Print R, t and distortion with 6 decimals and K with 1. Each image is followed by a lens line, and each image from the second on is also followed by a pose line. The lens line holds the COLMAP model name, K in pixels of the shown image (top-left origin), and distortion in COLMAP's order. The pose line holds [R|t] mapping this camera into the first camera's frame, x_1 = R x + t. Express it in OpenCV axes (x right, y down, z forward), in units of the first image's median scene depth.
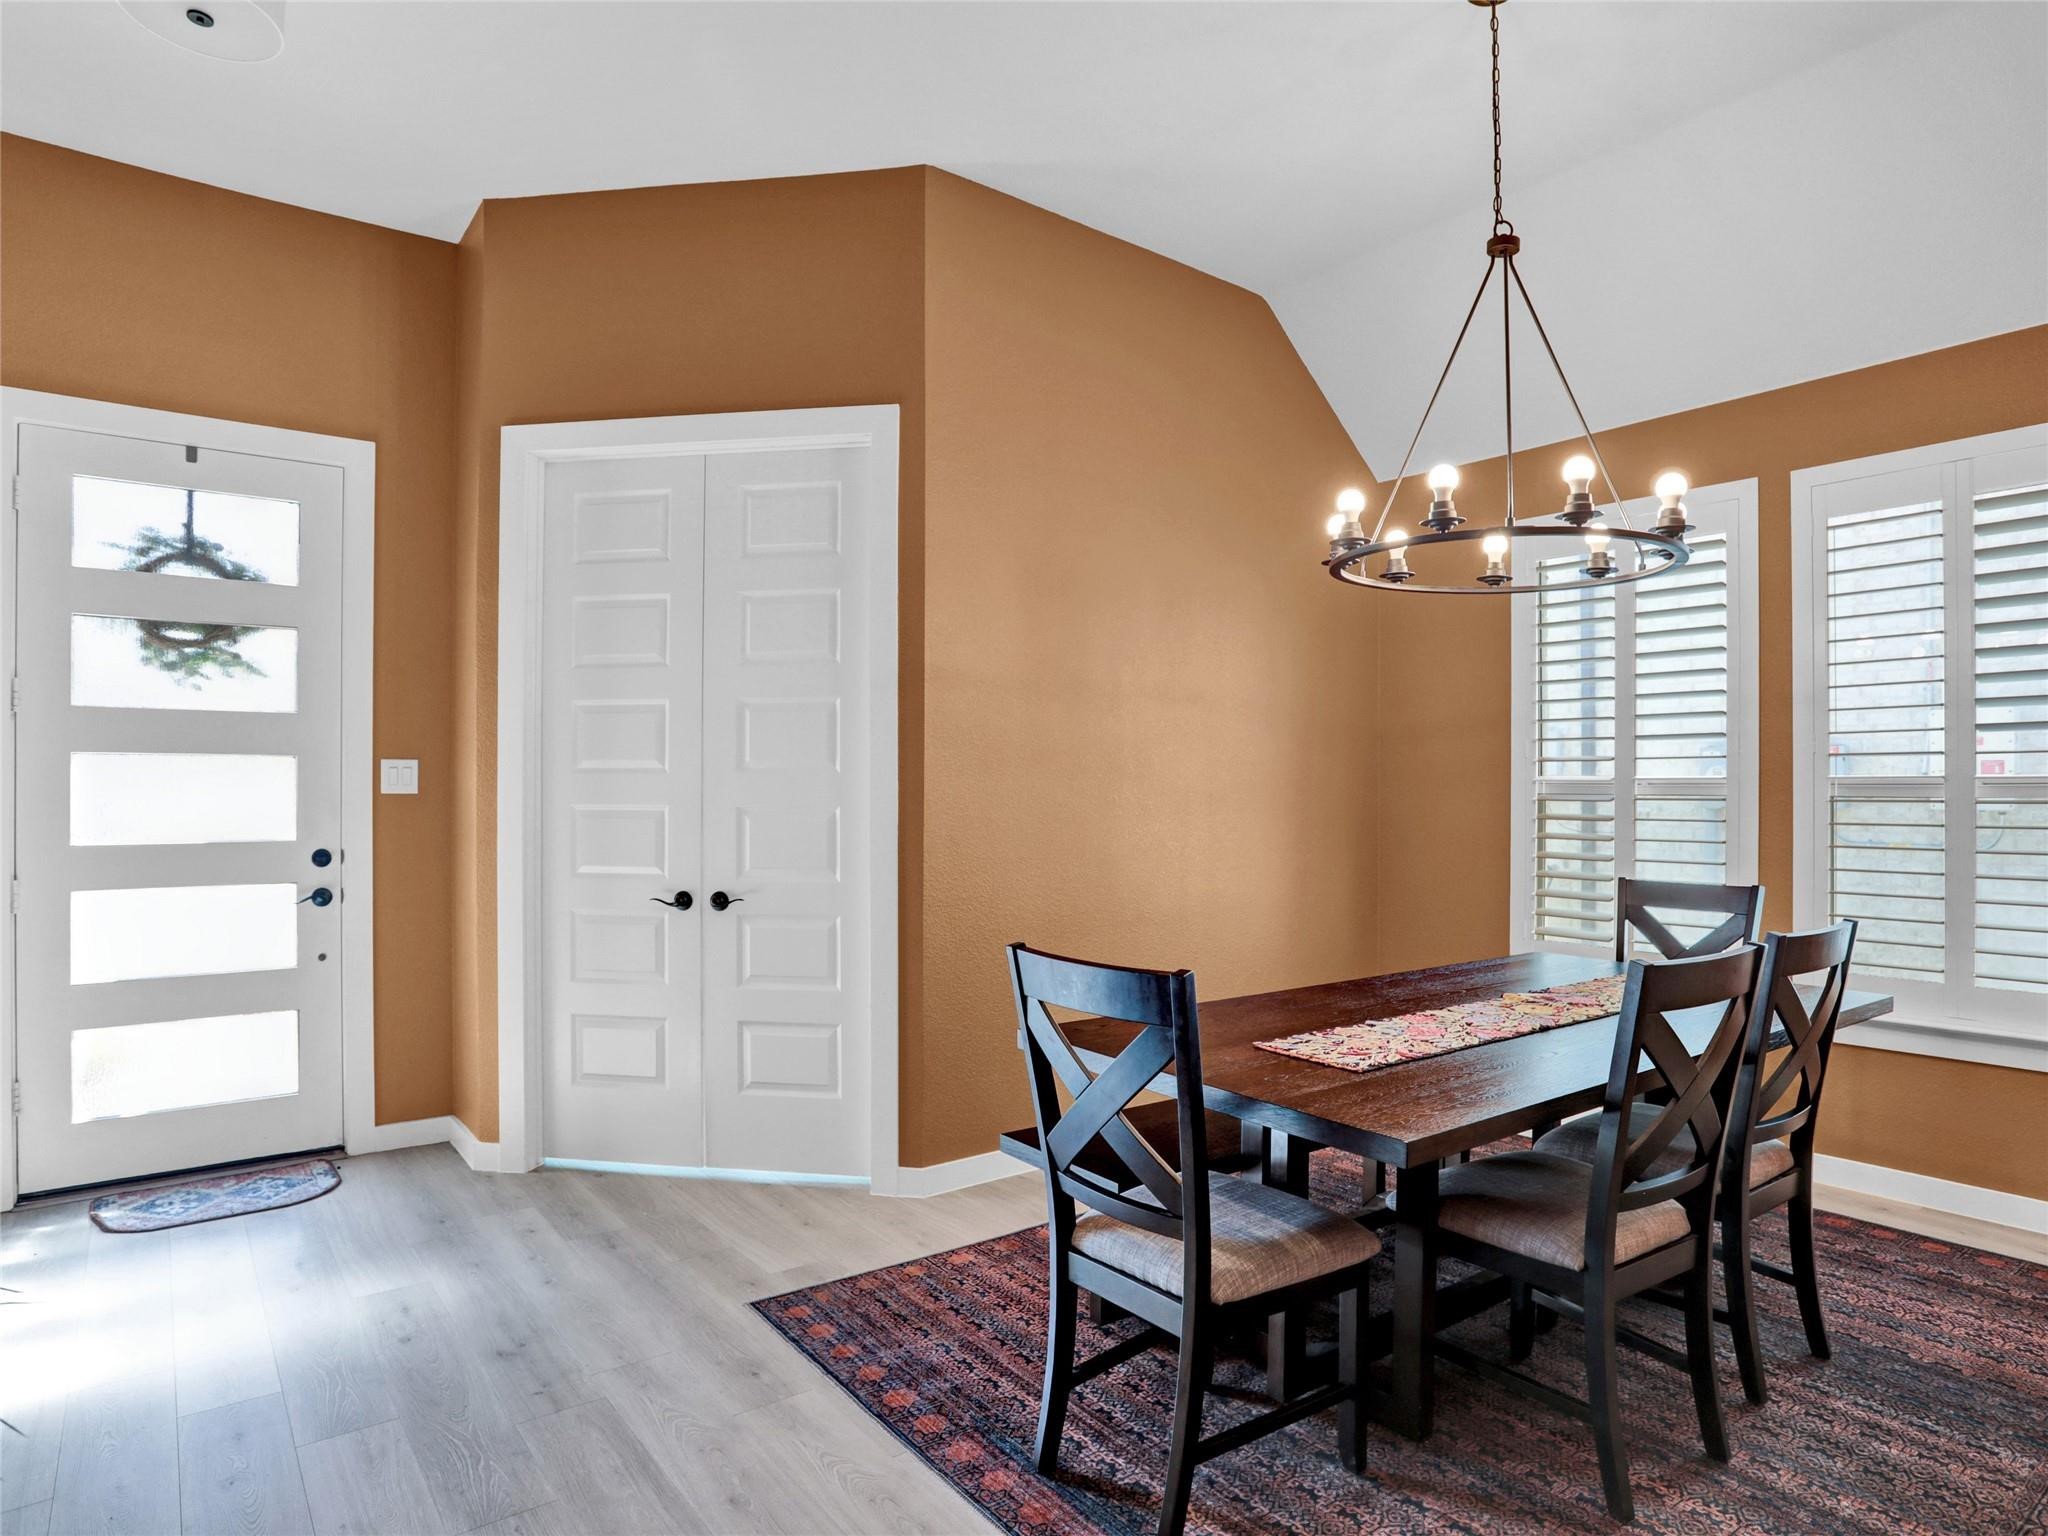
lens RADIAL K [[1184.9, 0, 1026.6], [0, 1184.9, 786.1], [0, 0, 1]] dist [-0.003809, -0.000992]
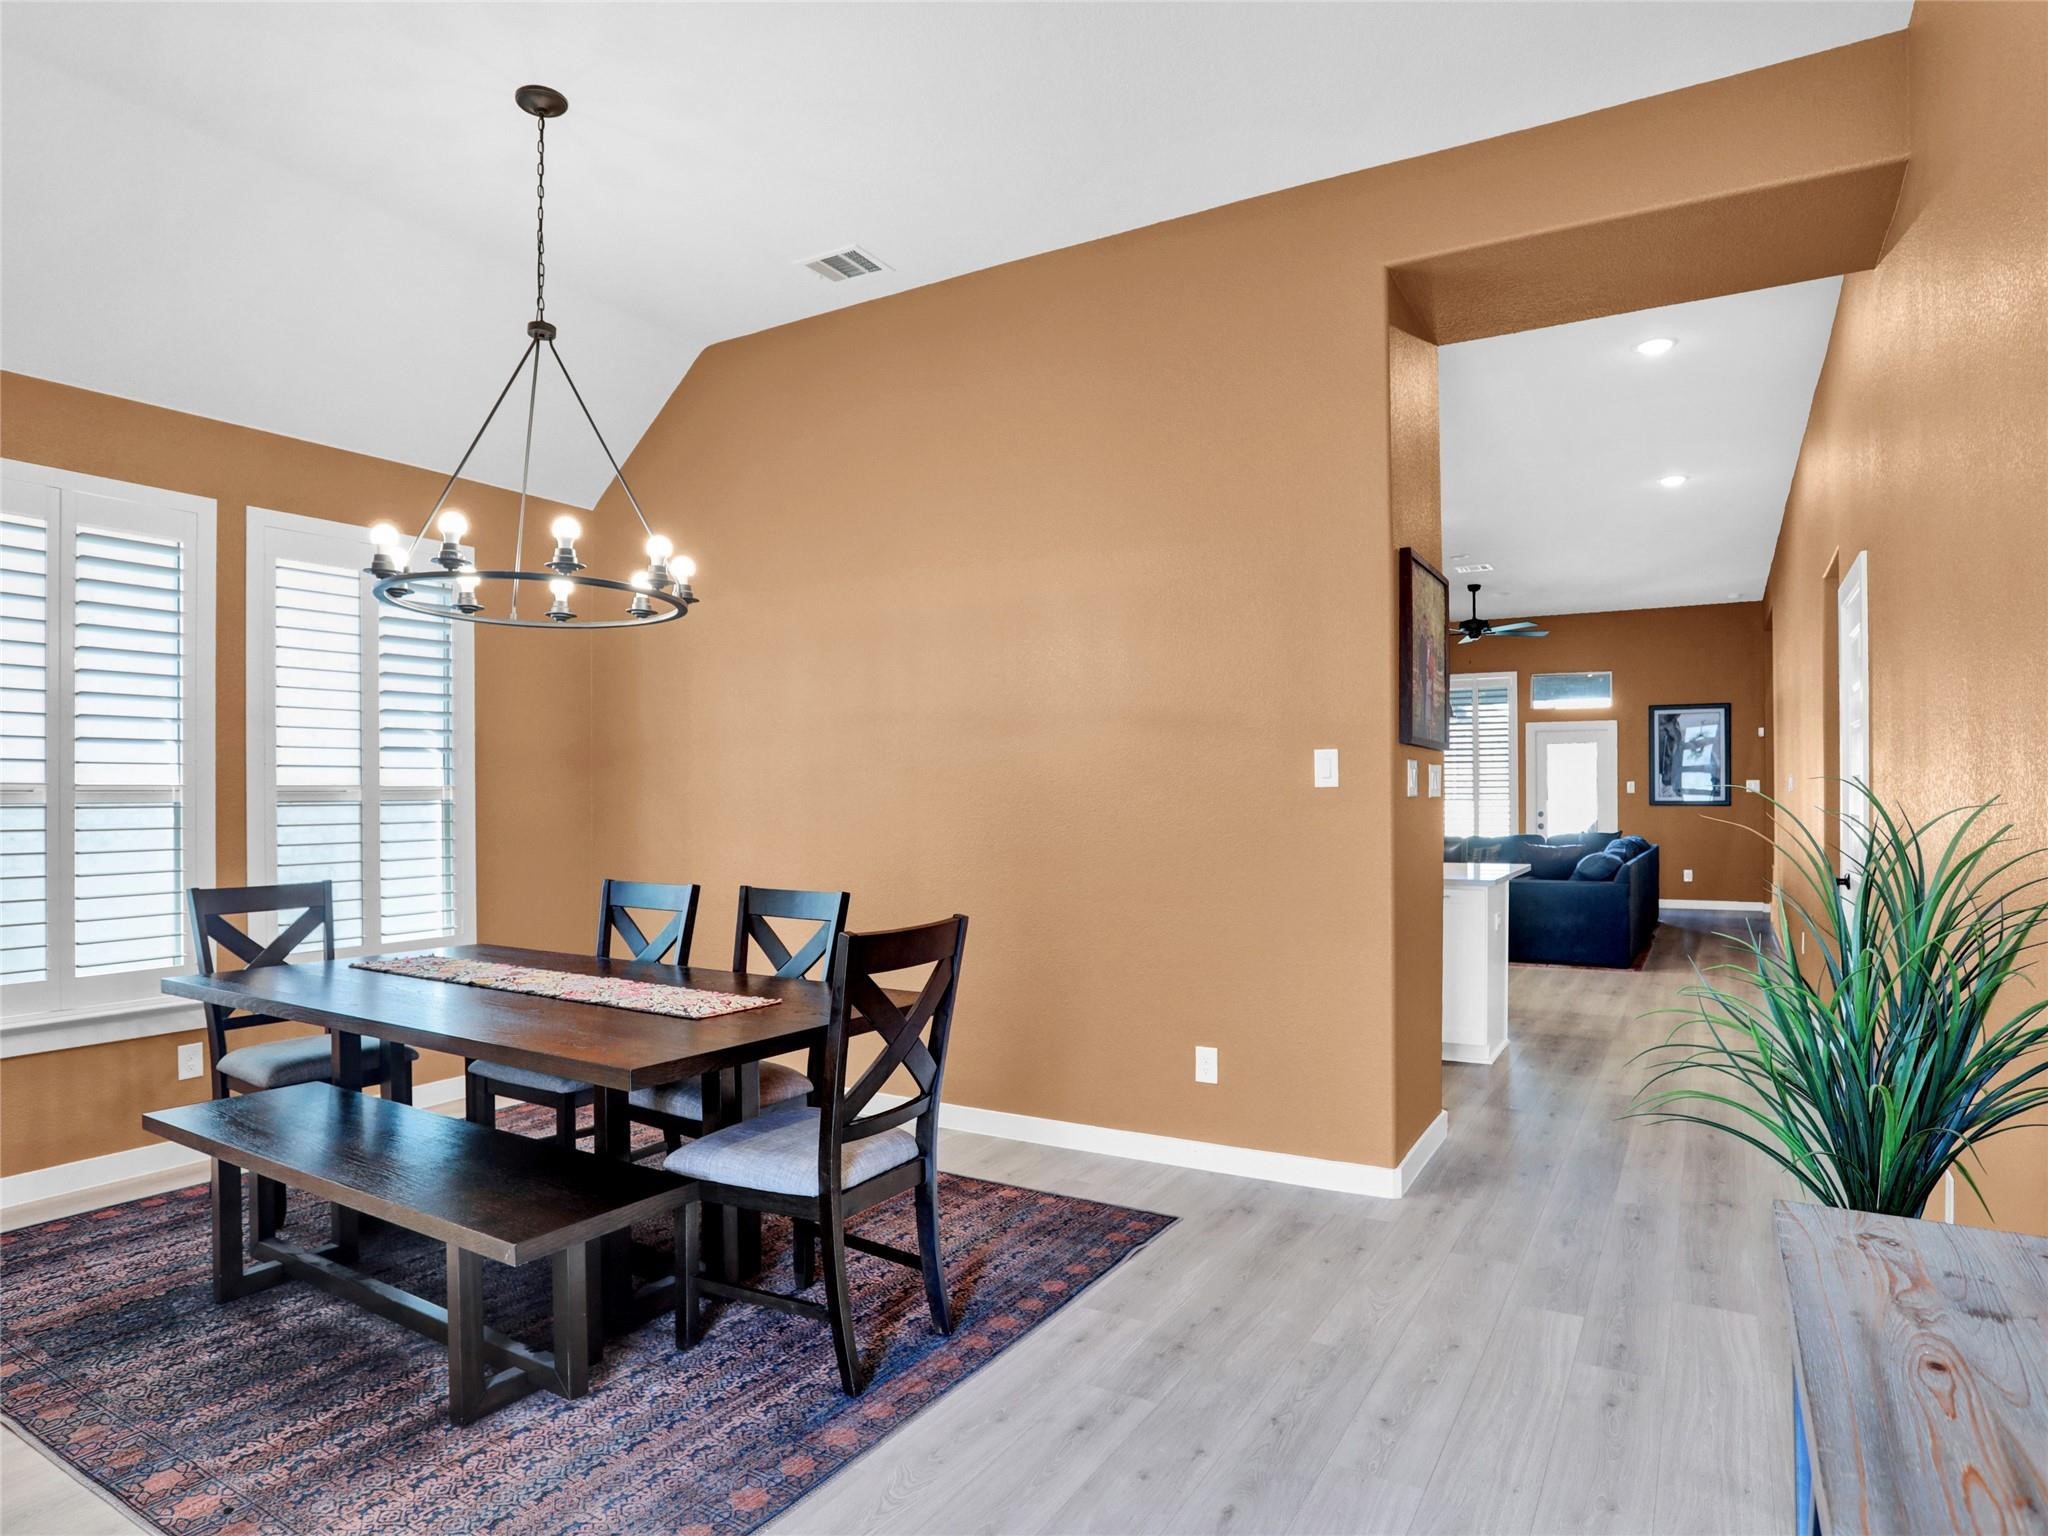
lens RADIAL K [[1184.9, 0, 1026.6], [0, 1184.9, 786.1], [0, 0, 1]] dist [-0.003809, -0.000992]
pose [[-0.360990, 0.007172, 0.932542, -0.647228], [0.005071, 0.999971, -0.005728, 0.003719], [-0.932556, 0.002661, -0.361016, 0.736370]]
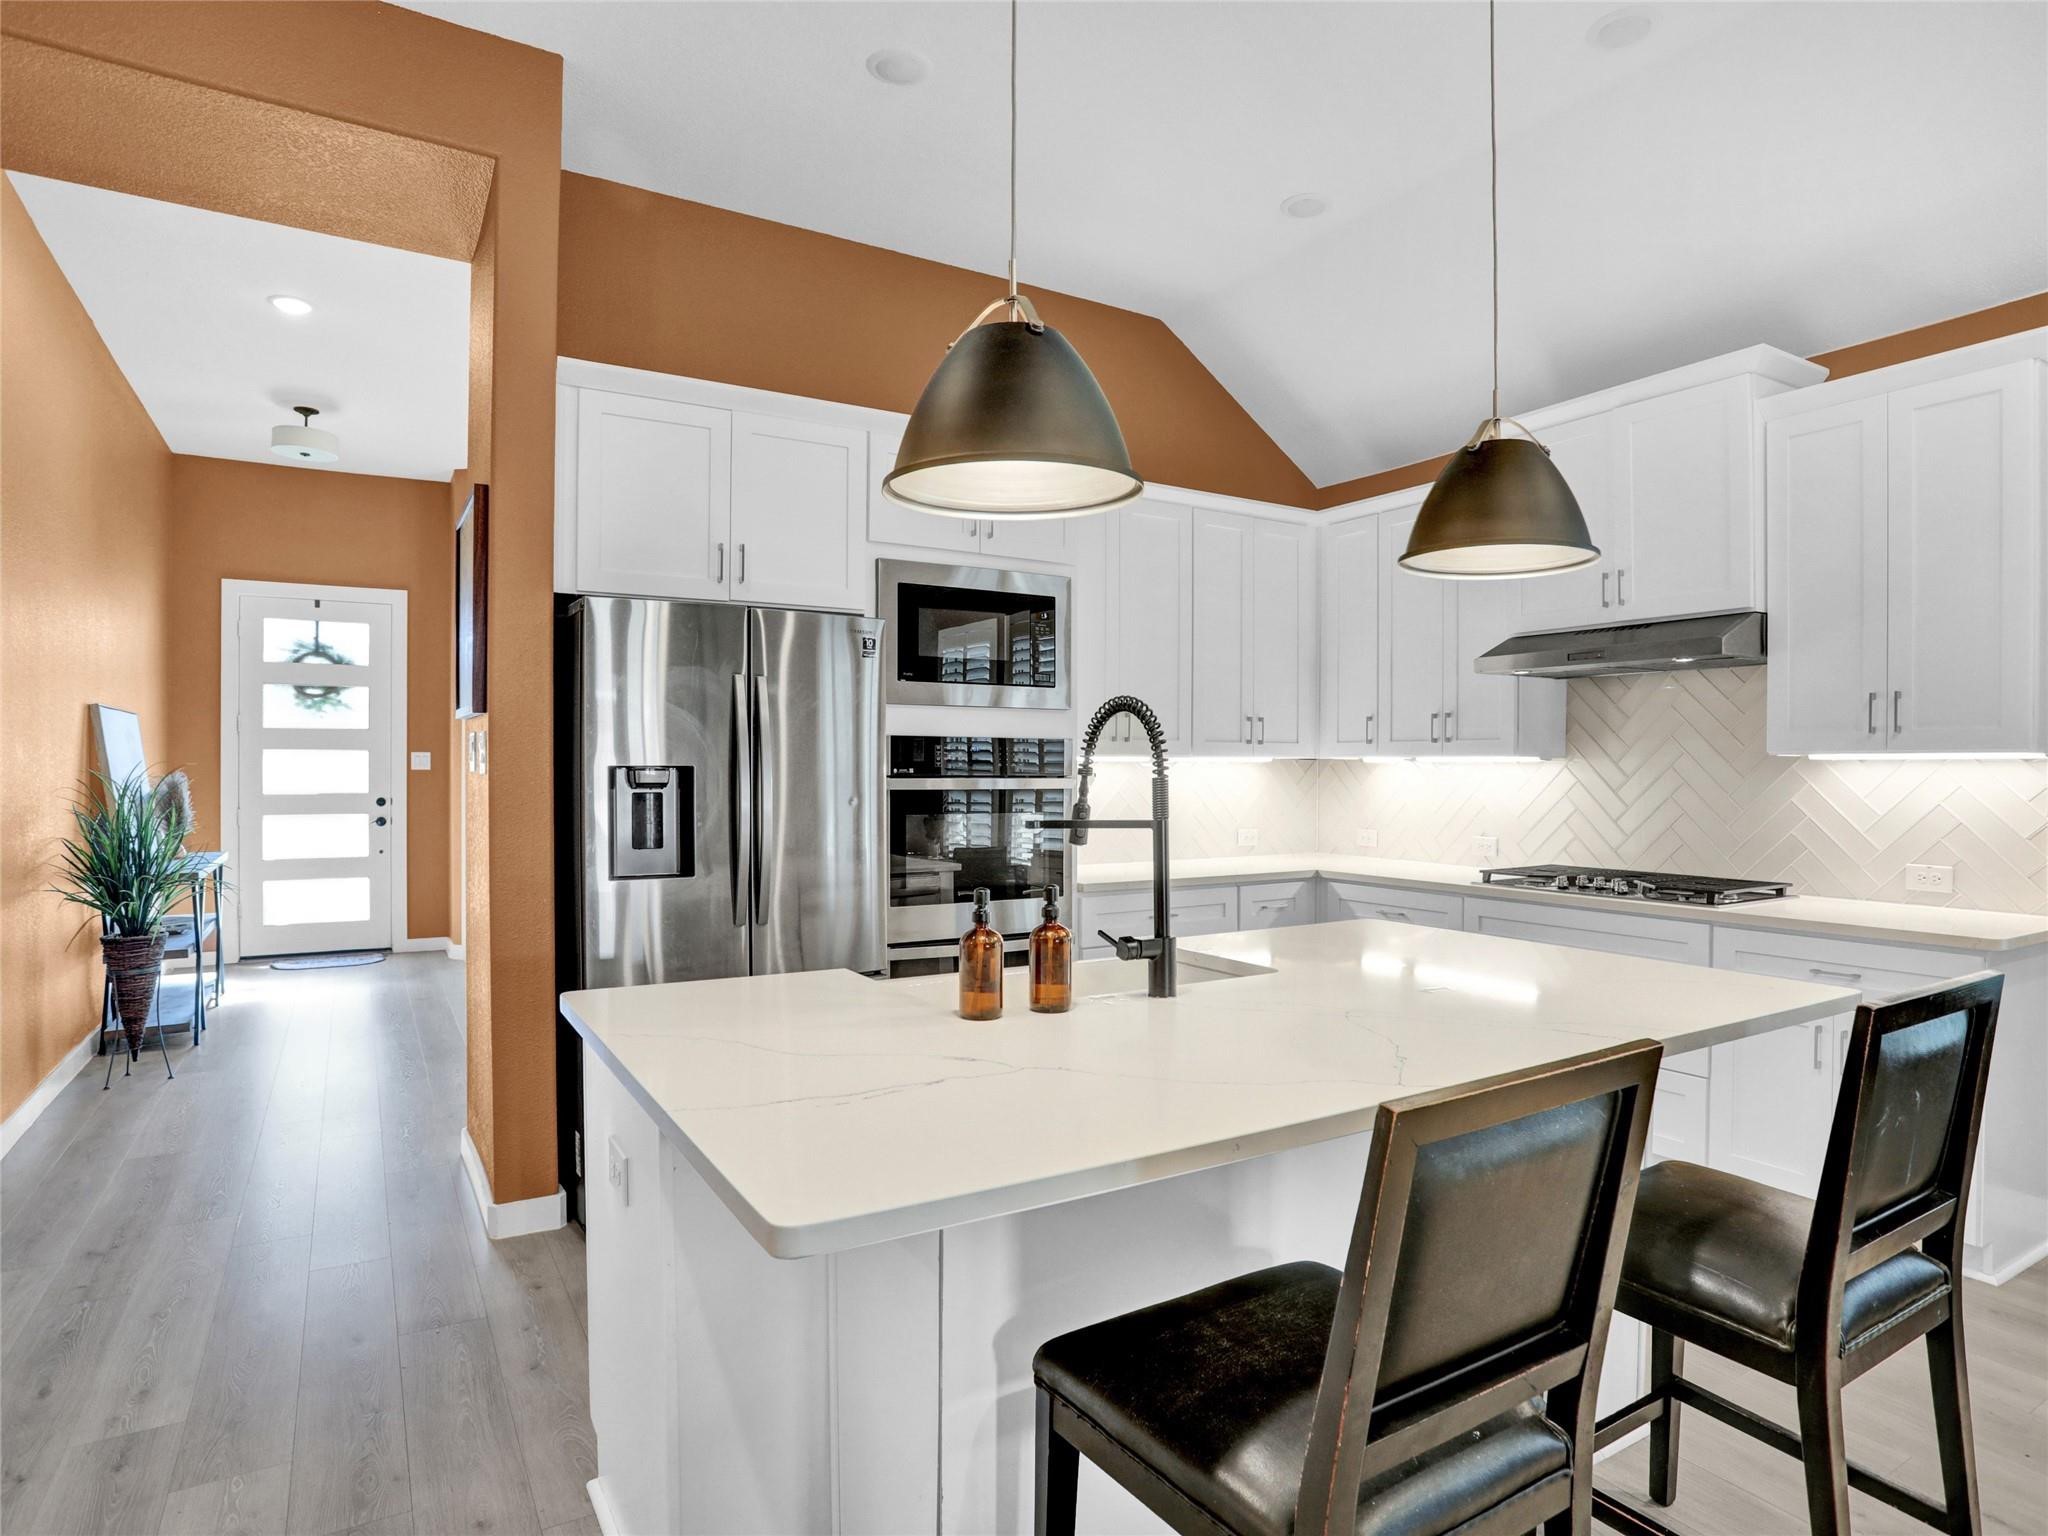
lens RADIAL K [[1160.3, 0, 1024.0], [0, 1160.3, 768.0], [0, 0, 1]] dist [-0.000401, -0.000065]
pose [[0.991725, 0.001315, -0.128374, 0.749253], [-0.000863, 0.999993, 0.003578, -0.004268], [0.128378, -0.003437, 0.991719, -0.819031]]
